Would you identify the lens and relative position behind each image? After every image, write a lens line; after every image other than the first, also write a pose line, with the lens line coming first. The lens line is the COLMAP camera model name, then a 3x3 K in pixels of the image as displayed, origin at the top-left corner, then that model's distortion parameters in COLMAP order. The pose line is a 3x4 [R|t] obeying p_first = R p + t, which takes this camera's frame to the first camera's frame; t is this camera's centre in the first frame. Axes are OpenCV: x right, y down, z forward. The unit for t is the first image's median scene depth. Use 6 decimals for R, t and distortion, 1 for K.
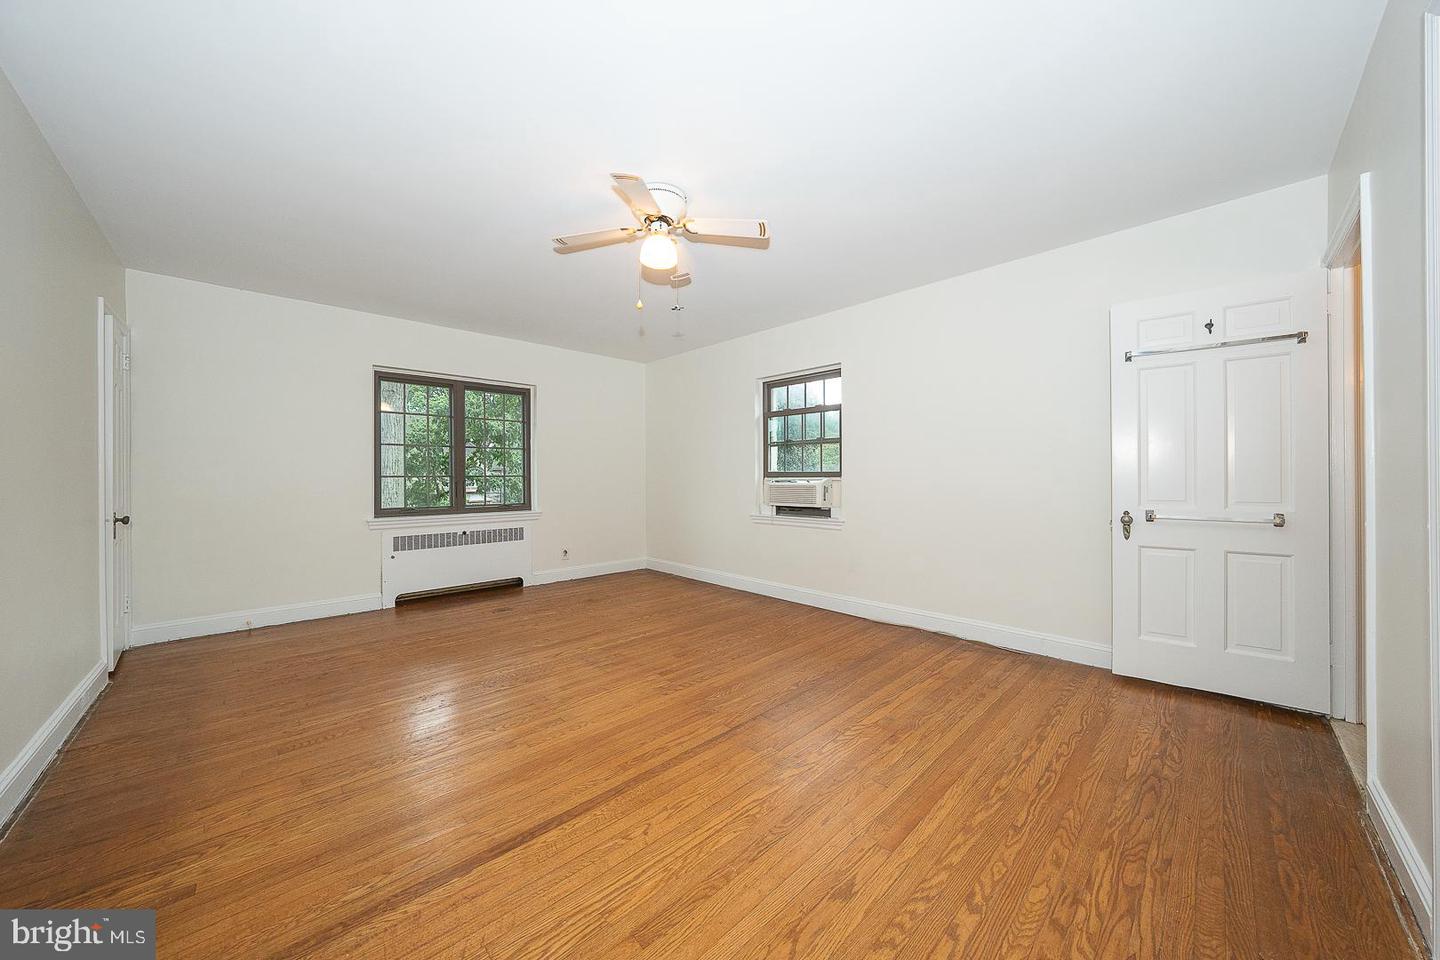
lens RADIAL K [[494.1, 0, 721.0], [0, 494.1, 476.0], [0, 0, 1]] dist [-0.031100, 0.006925]
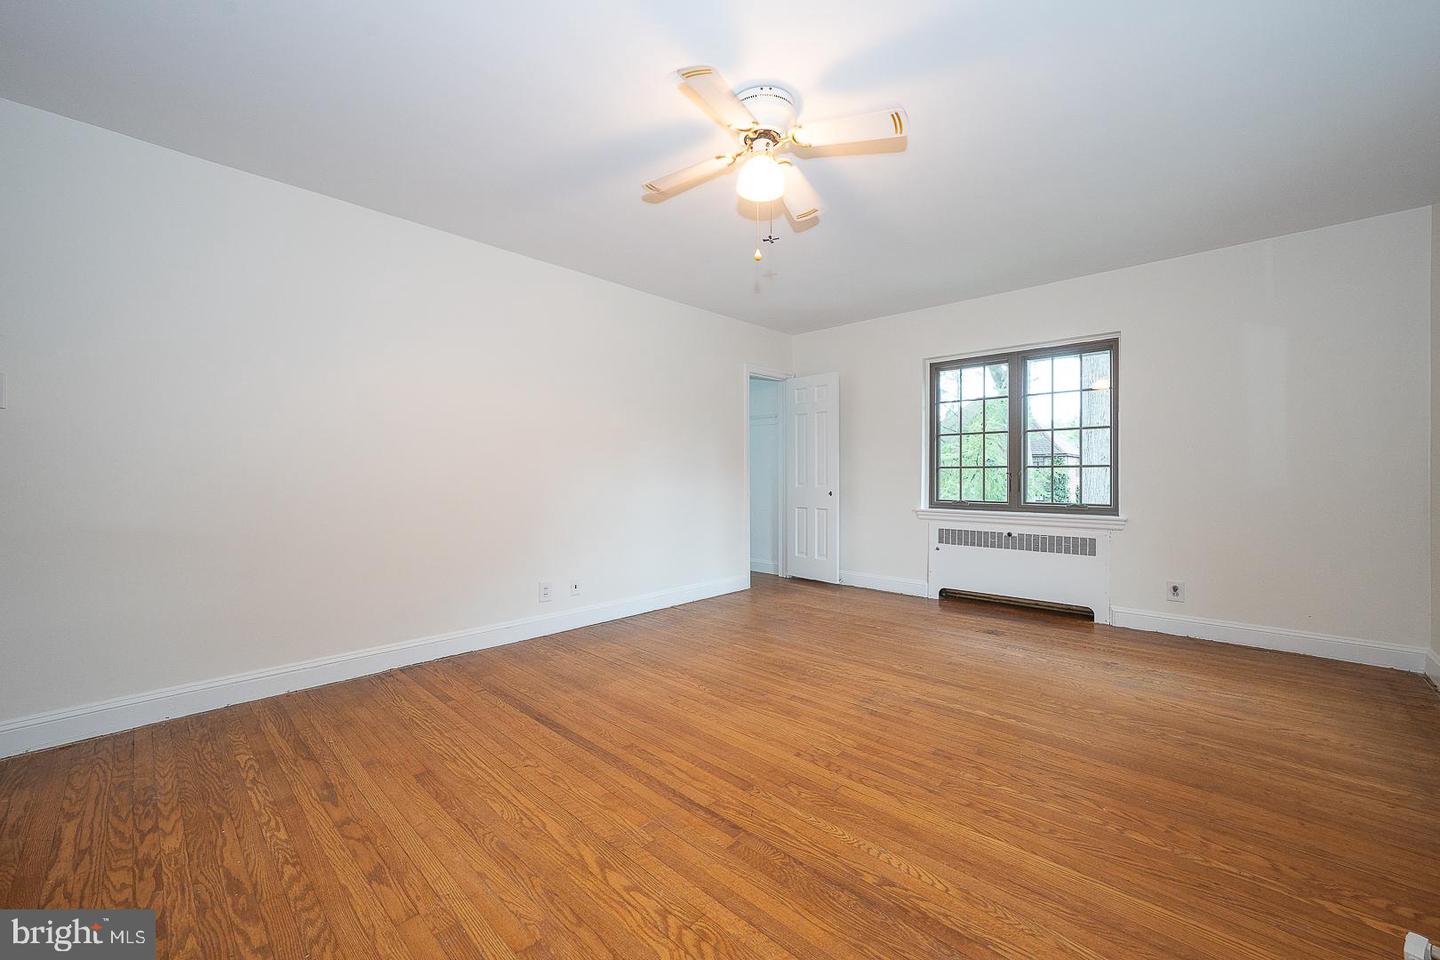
lens RADIAL K [[555.8, 0, 720.0], [0, 555.8, 480.0], [0, 0, 1]] dist [-0.007013, 0.000102]
pose [[0.051119, 0.016811, -0.998551, 0.624579], [0.005868, 0.999836, 0.017133, 0.006277], [0.998675, -0.006735, 0.051012, 0.724307]]
